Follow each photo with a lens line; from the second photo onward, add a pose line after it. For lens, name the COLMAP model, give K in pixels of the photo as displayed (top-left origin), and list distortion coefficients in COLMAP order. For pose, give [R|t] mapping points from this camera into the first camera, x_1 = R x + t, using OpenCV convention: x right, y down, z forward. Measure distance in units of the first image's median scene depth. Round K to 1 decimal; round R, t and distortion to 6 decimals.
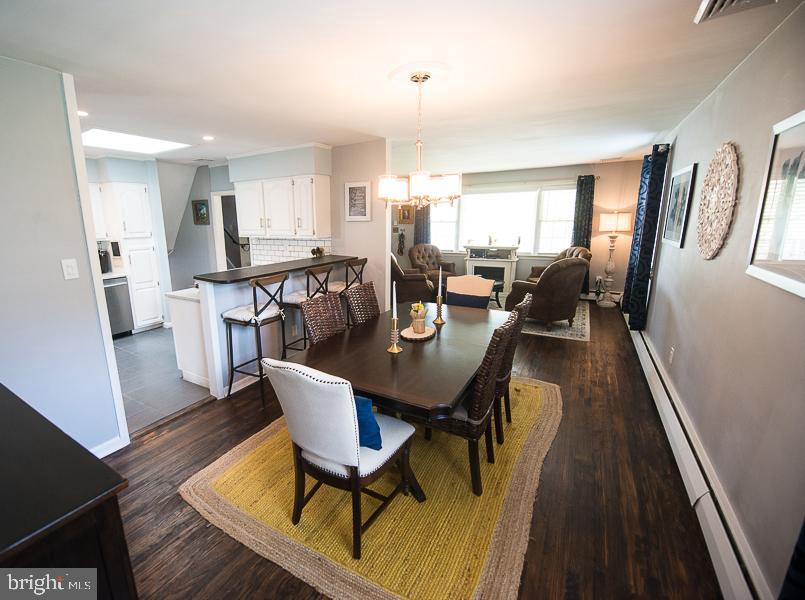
lens RADIAL K [[355.8, 0, 366.9], [0, 355.8, 294.6], [0, 0, 1]] dist [0.001501, -0.000095]
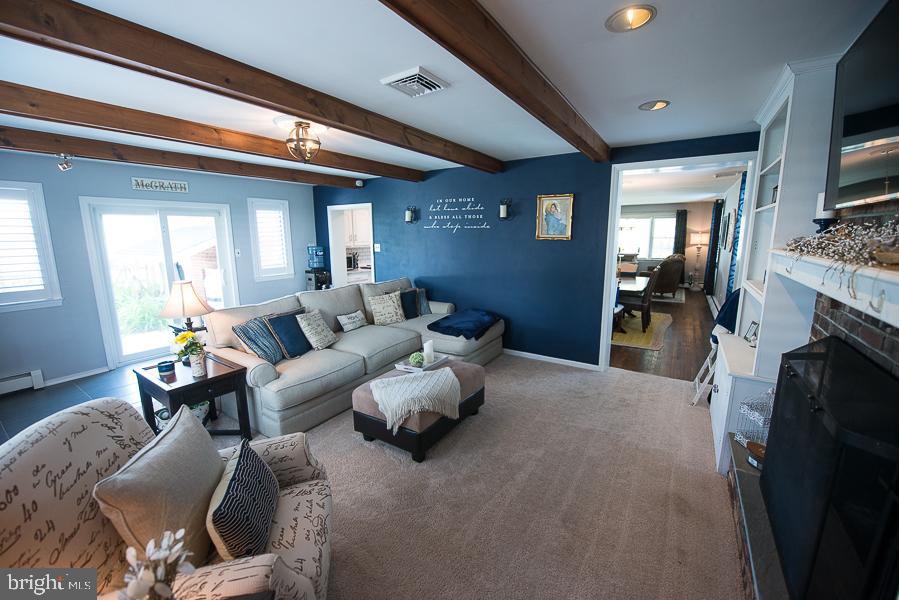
lens RADIAL K [[360.7, 0, 451.8], [0, 360.7, 298.9], [0, 0, 1]] dist [-0.009955, -0.001261]
pose [[0.999718, 0.012195, -0.020358, -0.449737], [-0.012891, 0.999325, -0.034389, 0.160336], [0.019925, 0.034642, 0.999201, -0.732302]]
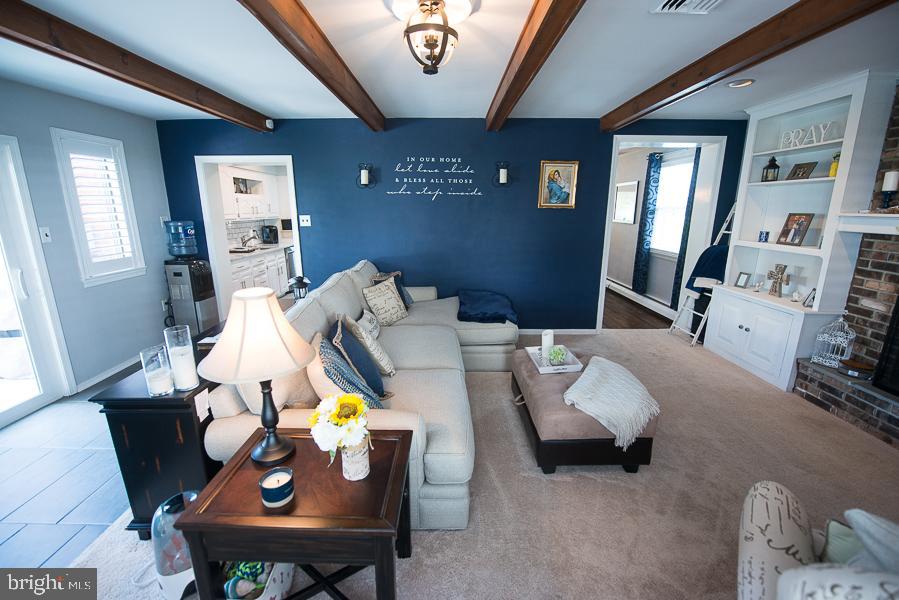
lens RADIAL K [[379.9, 0, 449.3], [0, 379.9, 296.0], [0, 0, 1]] dist [-0.007485, -0.000099]
pose [[0.848573, -0.109333, 0.517659, -0.879432], [0.099353, 0.993939, 0.047063, 0.123776], [-0.519667, 0.011495, 0.854292, -0.504660]]
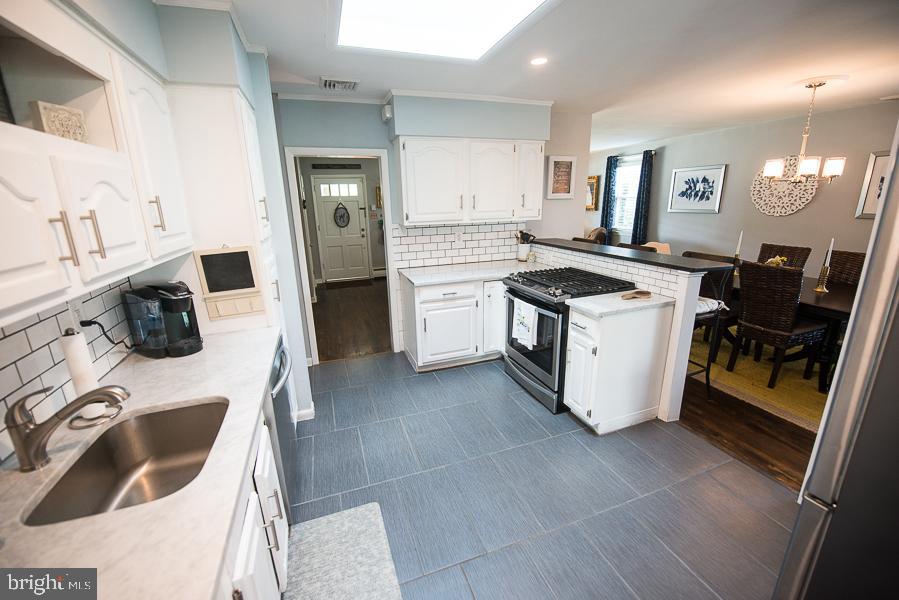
lens RADIAL K [[360.7, 0, 450.4], [0, 360.7, 295.9], [0, 0, 1]] dist [-0.009955, -0.001261]
pose [[0.617376, -0.199036, 0.761072, -0.784620], [0.174167, 0.978037, 0.114494, -0.095332], [-0.767145, 0.061868, 0.638483, 0.519219]]
